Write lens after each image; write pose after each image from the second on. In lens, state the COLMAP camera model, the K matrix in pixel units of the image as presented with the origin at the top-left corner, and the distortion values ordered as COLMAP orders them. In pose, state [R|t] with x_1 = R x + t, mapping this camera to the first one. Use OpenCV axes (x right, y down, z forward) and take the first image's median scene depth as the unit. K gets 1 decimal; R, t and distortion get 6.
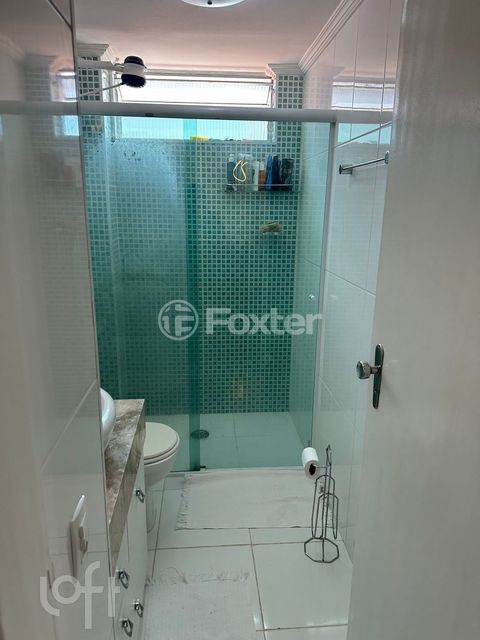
lens RADIAL K [[453.4, 0, 240.3], [0, 453.4, 318.7], [0, 0, 1]] dist [0.010931, 0.000597]
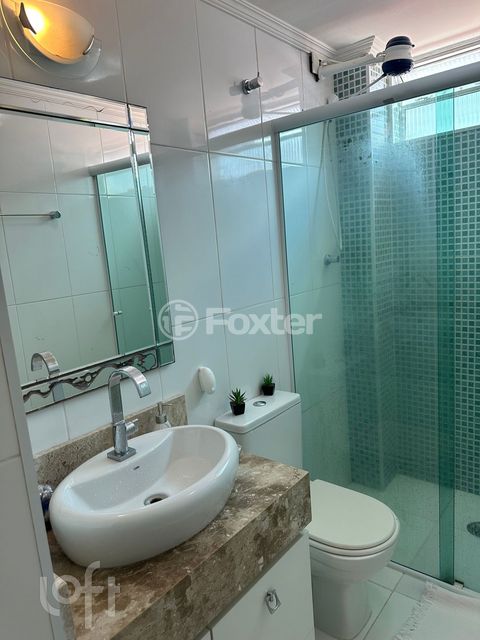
lens RADIAL K [[453.4, 0, 239.2], [0, 453.4, 322.1], [0, 0, 1]] dist [0.010931, 0.000597]
pose [[0.705254, 0.044000, -0.707588, 0.161498], [-0.072346, 0.997329, -0.010090, -0.039371], [0.705254, 0.058307, 0.706553, 0.251574]]
